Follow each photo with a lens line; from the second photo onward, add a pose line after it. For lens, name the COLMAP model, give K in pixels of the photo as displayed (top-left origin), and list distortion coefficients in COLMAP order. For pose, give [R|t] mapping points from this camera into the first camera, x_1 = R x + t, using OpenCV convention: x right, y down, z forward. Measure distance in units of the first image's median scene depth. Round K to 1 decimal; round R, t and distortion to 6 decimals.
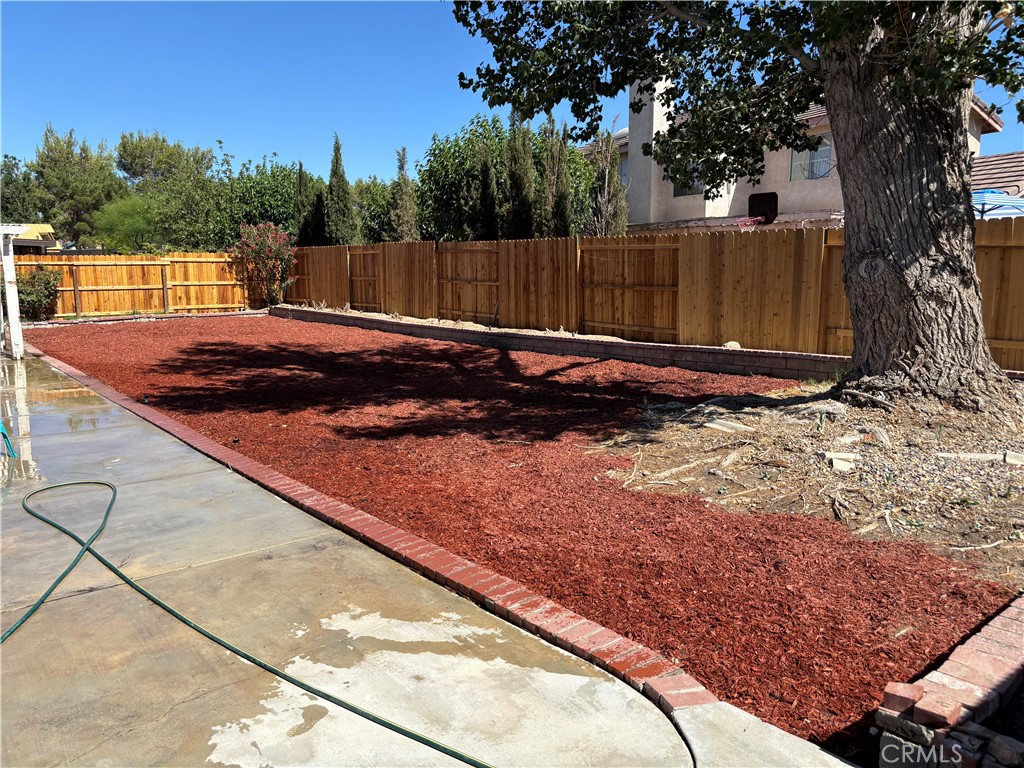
lens RADIAL K [[767.6, 0, 515.7], [0, 767.6, 383.3], [0, 0, 1]] dist [0.064970, -0.090798]
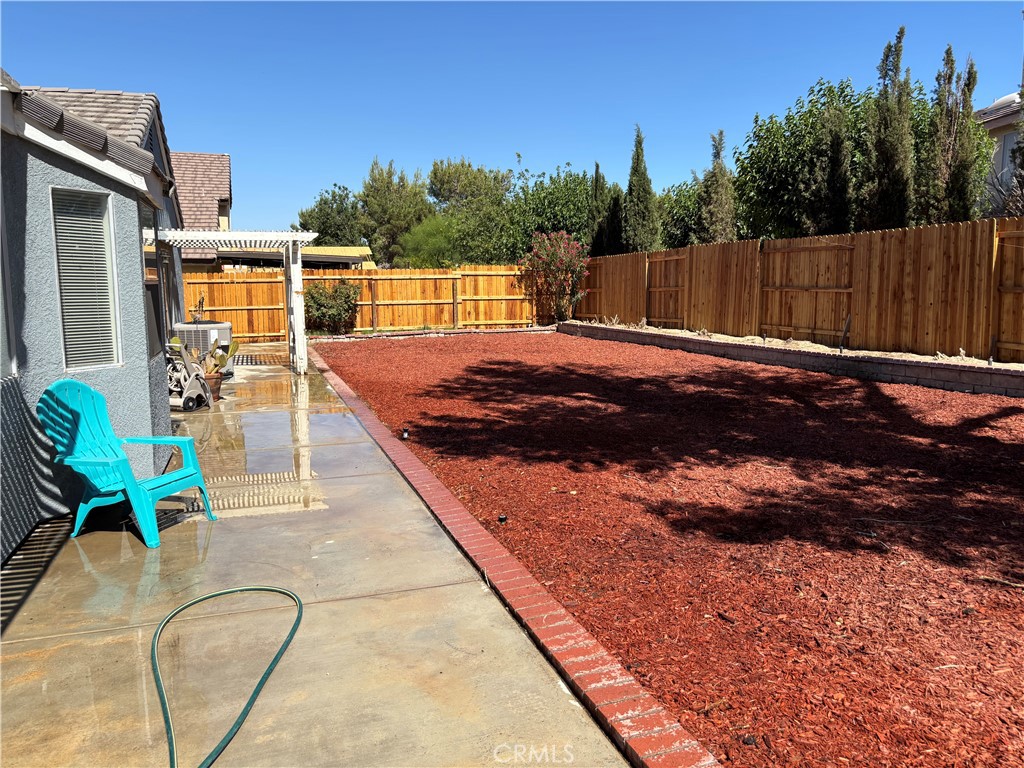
lens RADIAL K [[776.7, 0, 508.9], [0, 776.7, 396.5], [0, 0, 1]] dist [0.079795, -0.100871]
pose [[0.932822, 0.040820, -0.358017, -0.055348], [-0.043960, 0.999033, -0.000633, -0.011995], [0.357645, 0.016329, 0.933715, 0.170196]]
